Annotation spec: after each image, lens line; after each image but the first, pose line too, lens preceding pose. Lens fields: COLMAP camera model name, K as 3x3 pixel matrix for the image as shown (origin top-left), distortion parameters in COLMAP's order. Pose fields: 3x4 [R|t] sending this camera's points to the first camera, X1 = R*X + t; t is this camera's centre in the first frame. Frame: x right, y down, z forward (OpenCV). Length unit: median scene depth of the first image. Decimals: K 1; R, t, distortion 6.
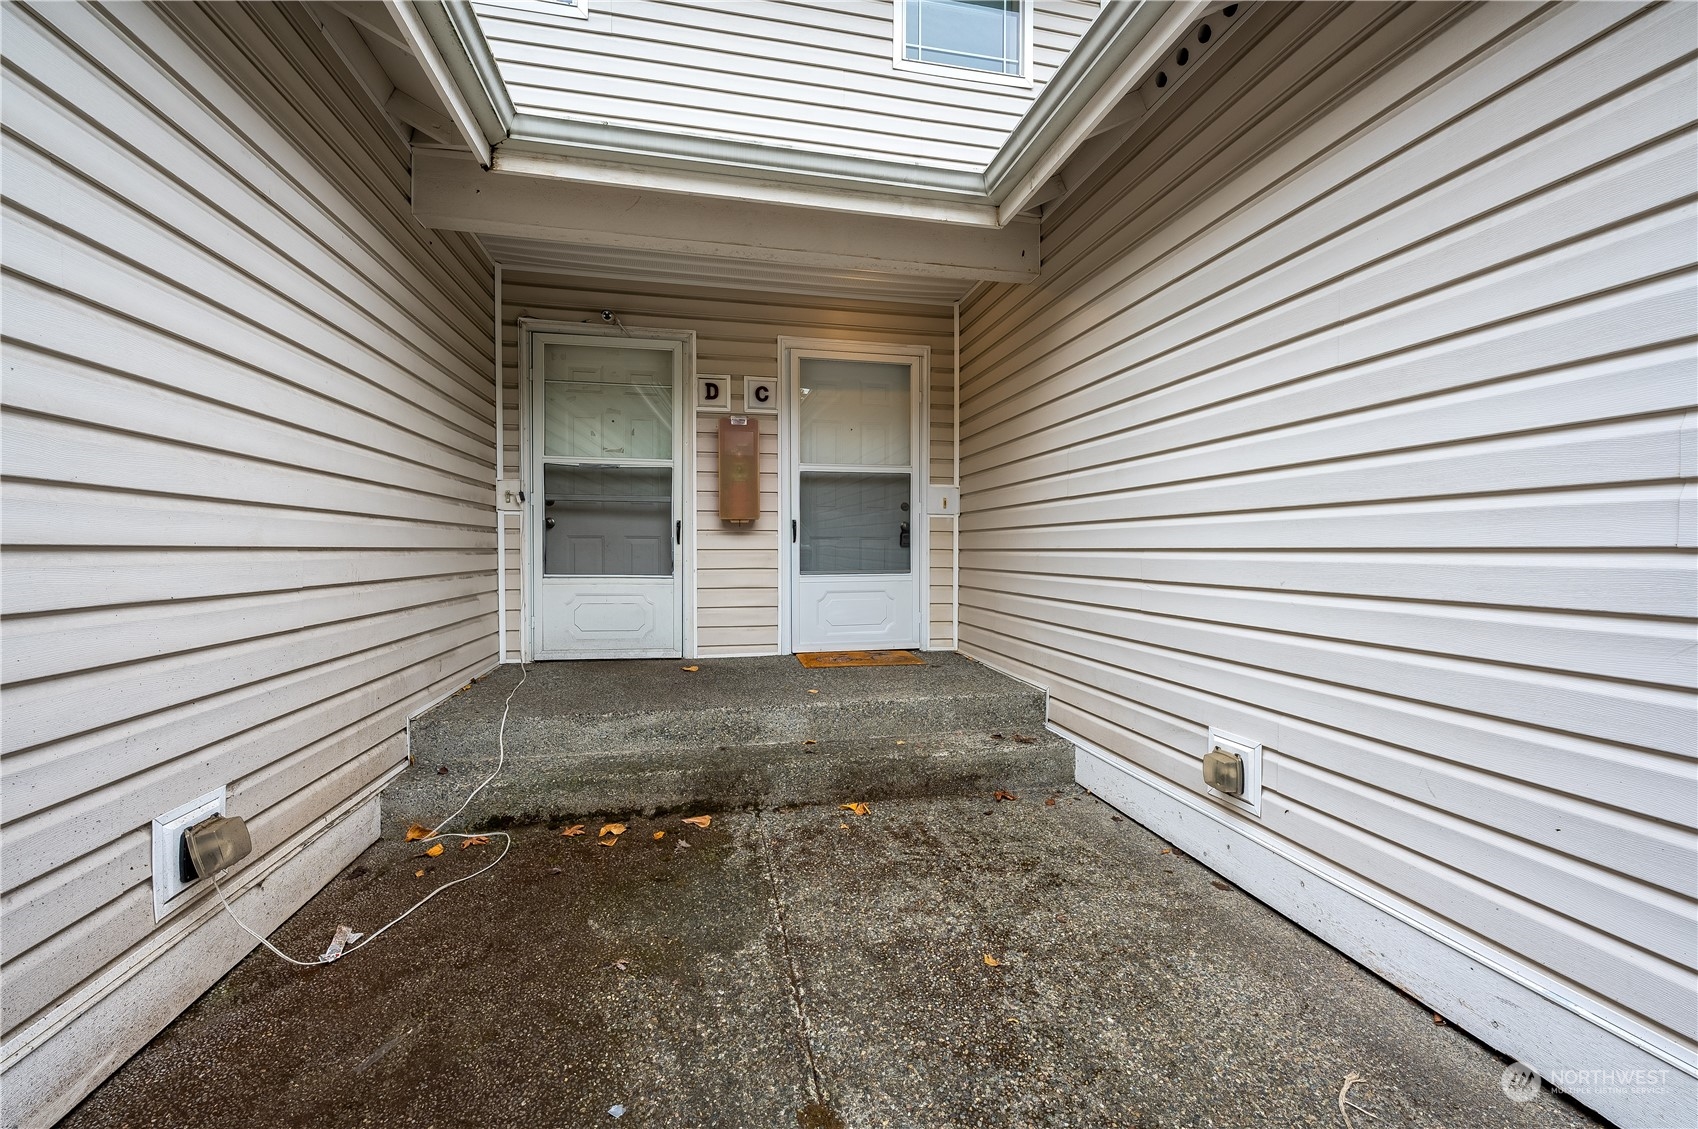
lens RADIAL K [[673.9, 0, 851.2], [0, 673.9, 558.5], [0, 0, 1]] dist [-0.000366, 0.000278]
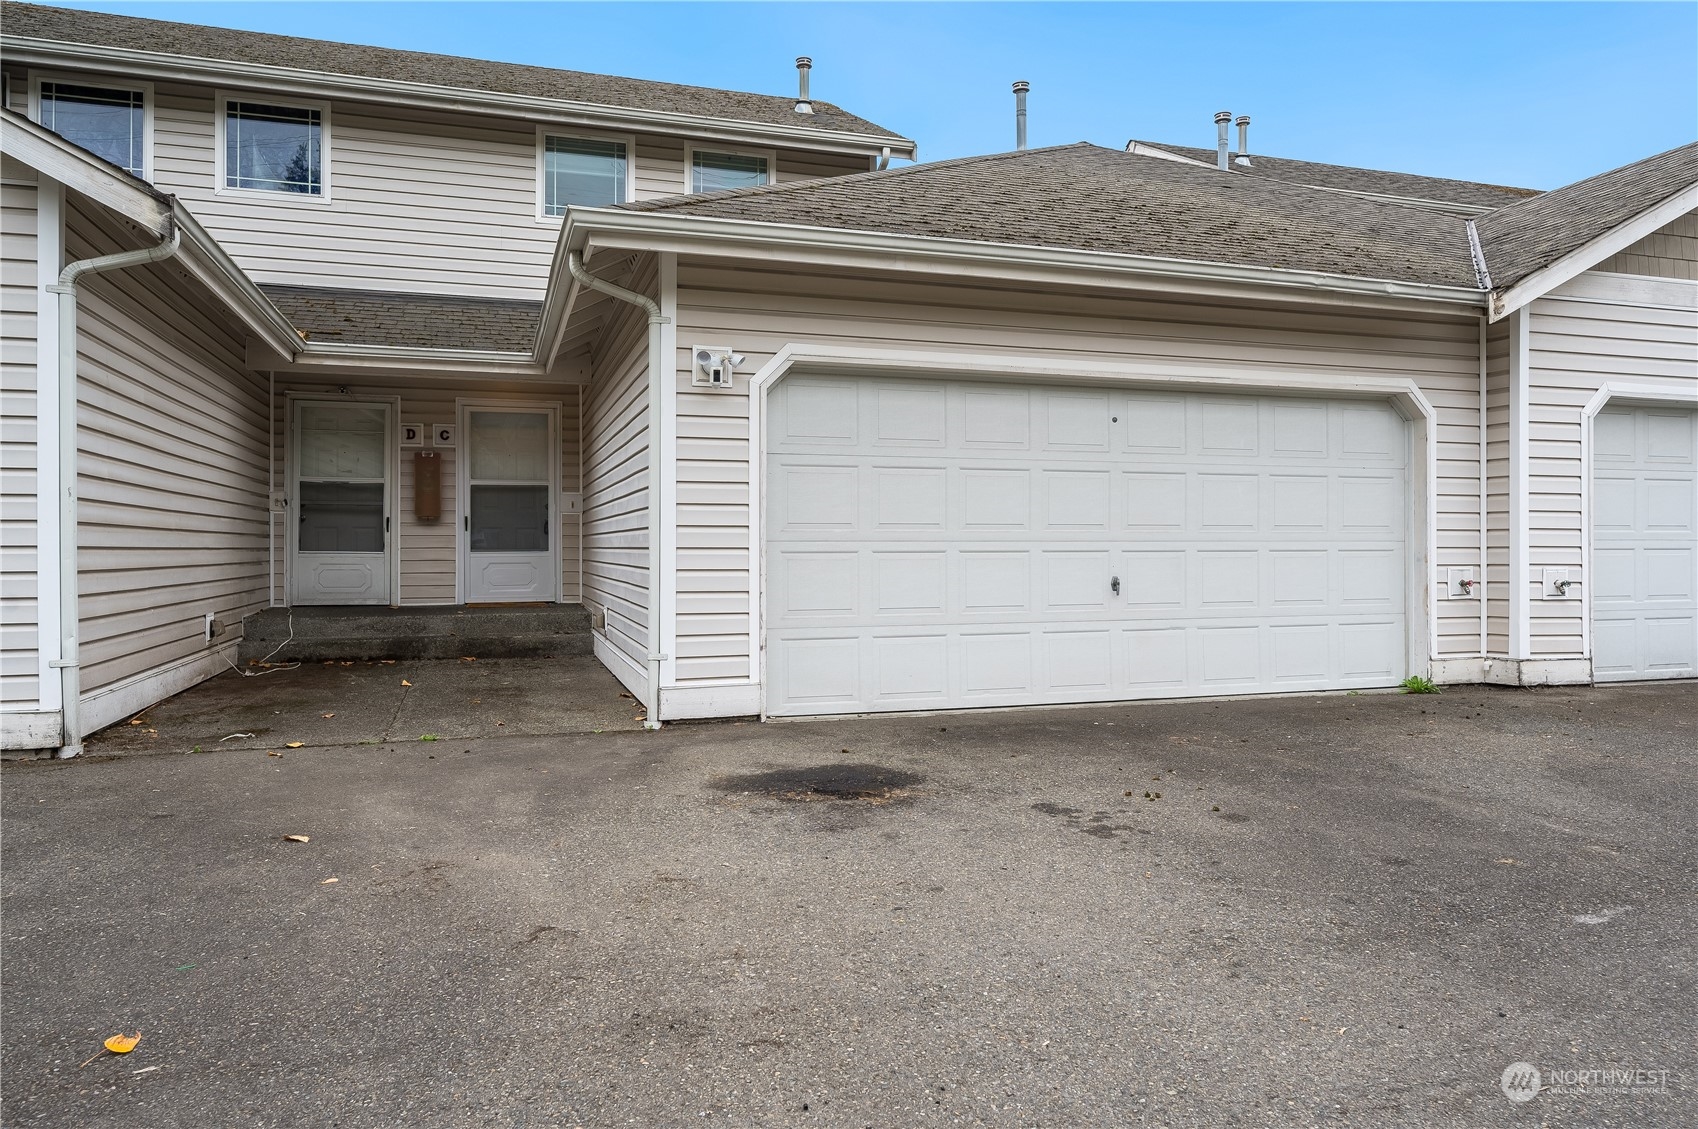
lens RADIAL K [[1157.9, 0, 847.7], [0, 1157.9, 527.9], [0, 0, 1]] dist [0.008387, 0.001983]
pose [[0.995873, -0.001106, 0.090755, 0.567503], [0.003902, 0.999523, -0.030643, 0.056141], [-0.090678, 0.030871, 0.995402, -1.790716]]
